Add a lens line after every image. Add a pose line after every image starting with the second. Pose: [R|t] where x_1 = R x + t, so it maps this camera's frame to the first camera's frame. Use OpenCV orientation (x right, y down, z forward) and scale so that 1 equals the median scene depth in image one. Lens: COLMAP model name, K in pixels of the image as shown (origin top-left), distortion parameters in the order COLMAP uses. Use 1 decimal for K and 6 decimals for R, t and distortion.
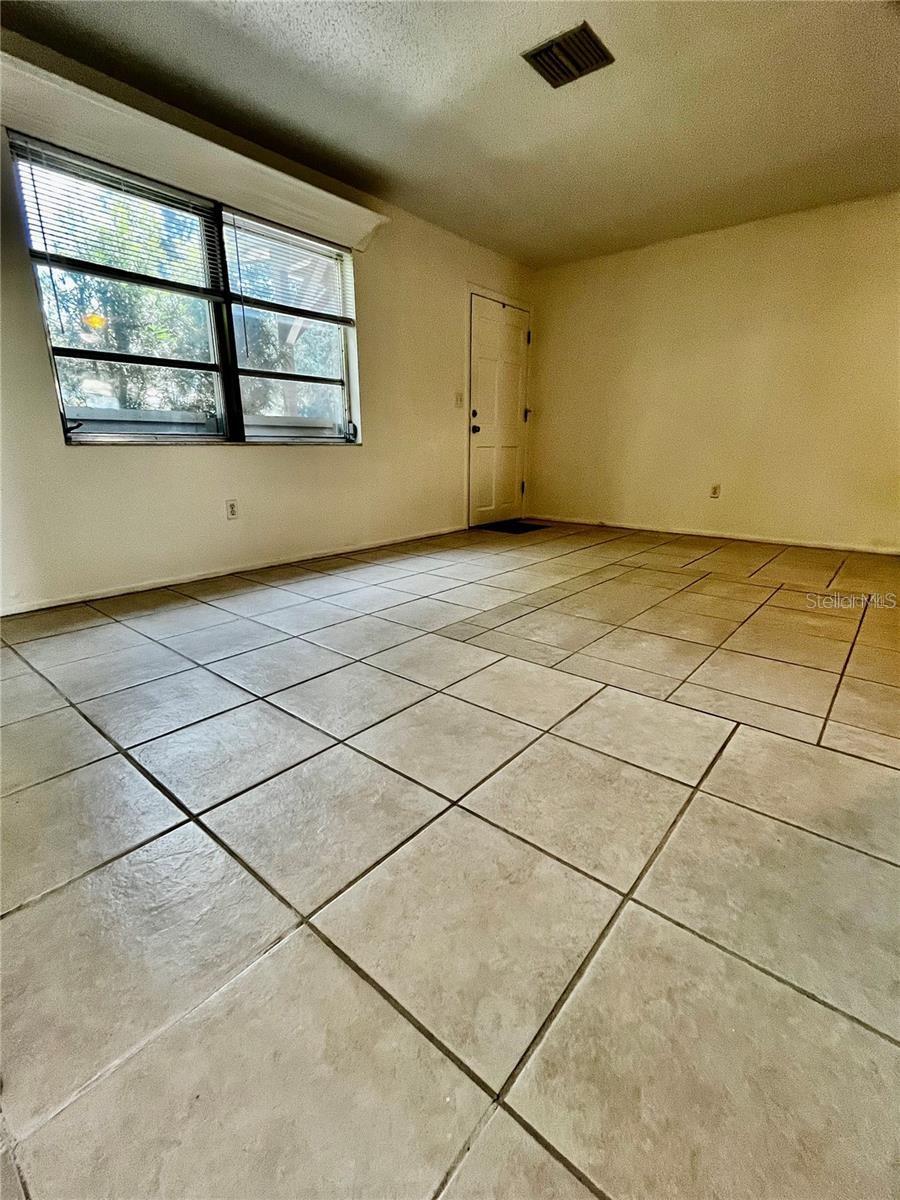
lens RADIAL K [[534.5, 0, 451.1], [0, 534.5, 601.3], [0, 0, 1]] dist [-0.001792, -0.000735]
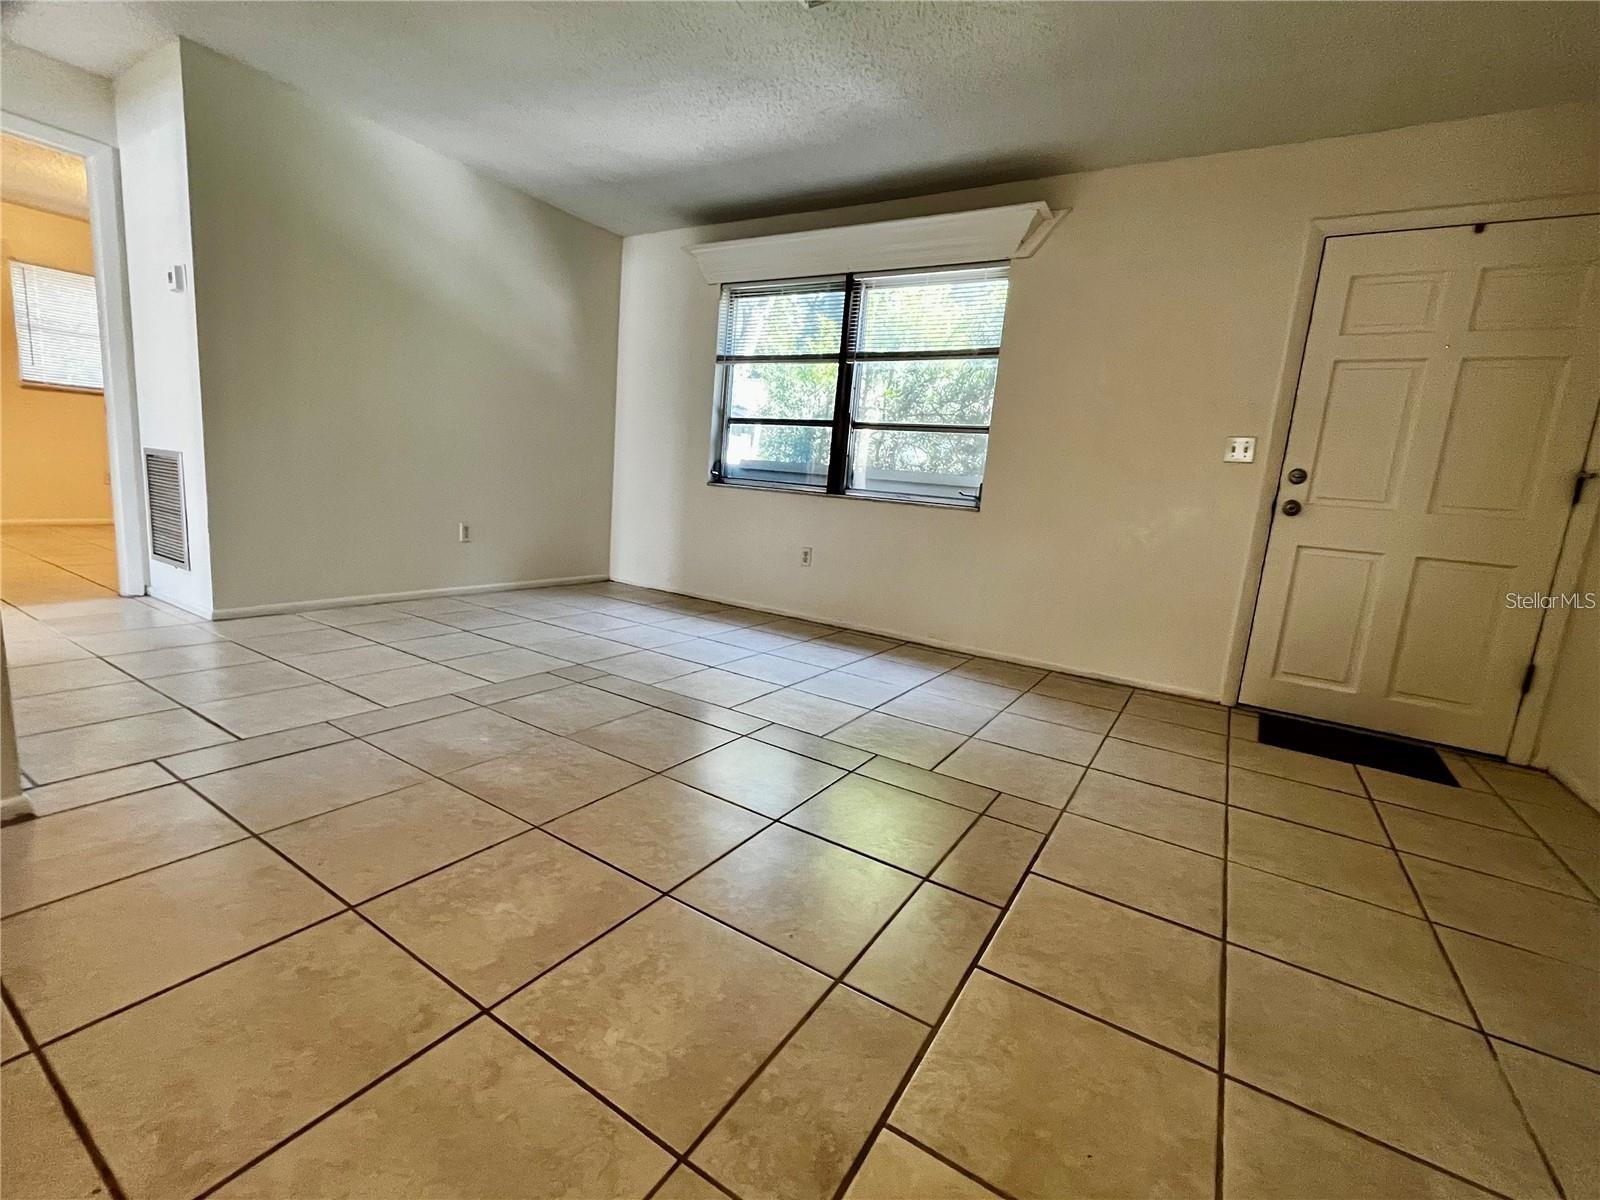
lens RADIAL K [[701.3, 0, 802.5], [0, 701.3, 597.8], [0, 0, 1]] dist [-0.002676, 0.000479]
pose [[0.142111, 0.174355, -0.974374, 1.149787], [-0.356964, 0.927155, 0.113843, -0.320030], [0.923245, 0.331638, 0.193998, 0.982941]]
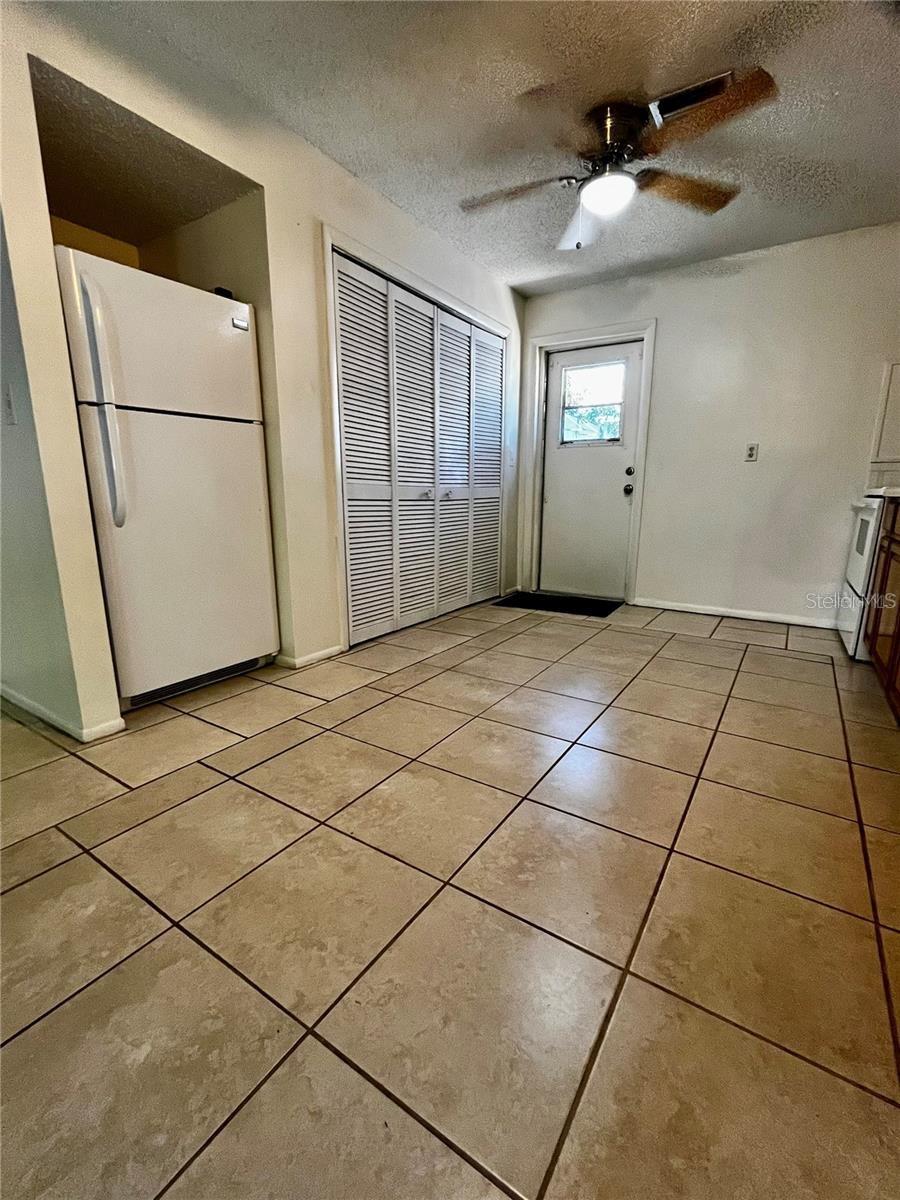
lens RADIAL K [[522.3, 0, 450.3], [0, 522.3, 600.6], [0, 0, 1]] dist [-0.002671, 0.000370]
pose [[-0.118349, -0.210739, 0.970352, 0.375000], [0.277002, 0.931419, 0.236068, -0.252333], [-0.953553, 0.296728, -0.051857, 0.704893]]
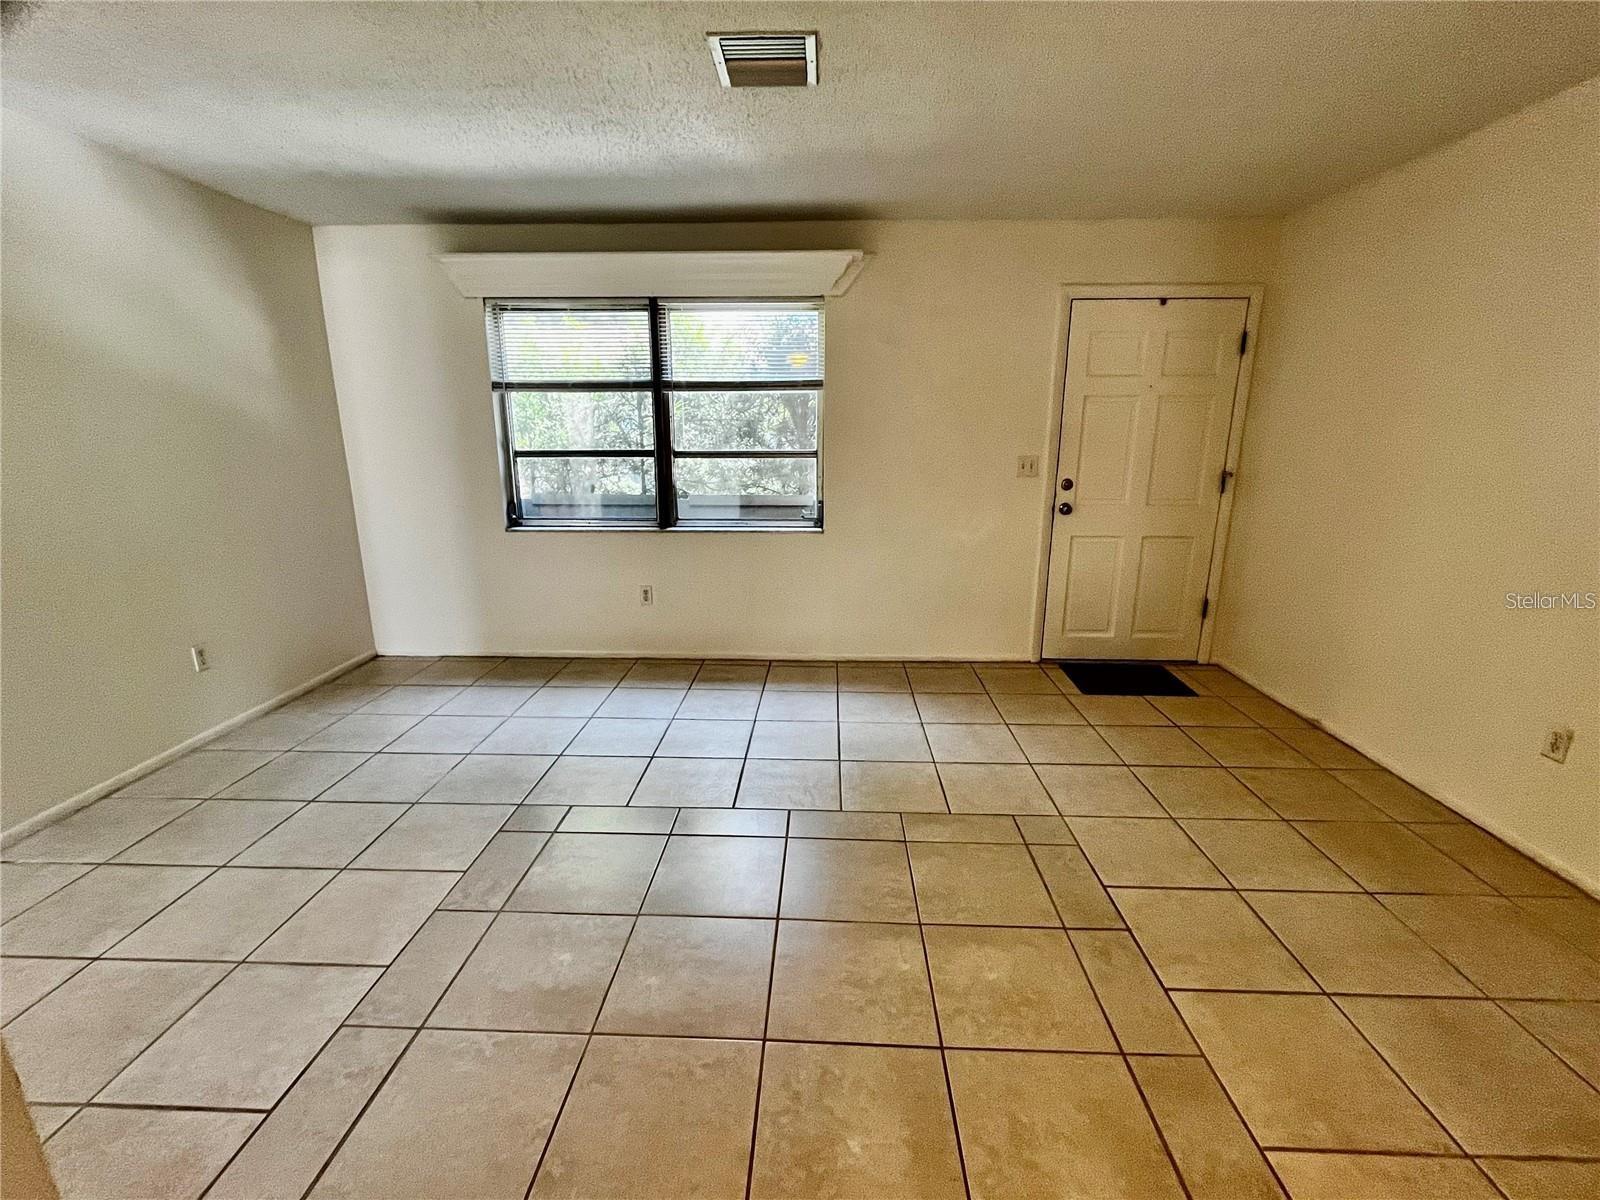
lens RADIAL K [[701.3, 0, 802.5], [0, 701.3, 597.8], [0, 0, 1]] dist [-0.002676, 0.000479]
pose [[0.614721, 0.190442, -0.765408, 0.953085], [-0.220737, 0.973175, 0.064856, -0.402131], [0.757227, 0.129085, 0.640269, 0.519179]]
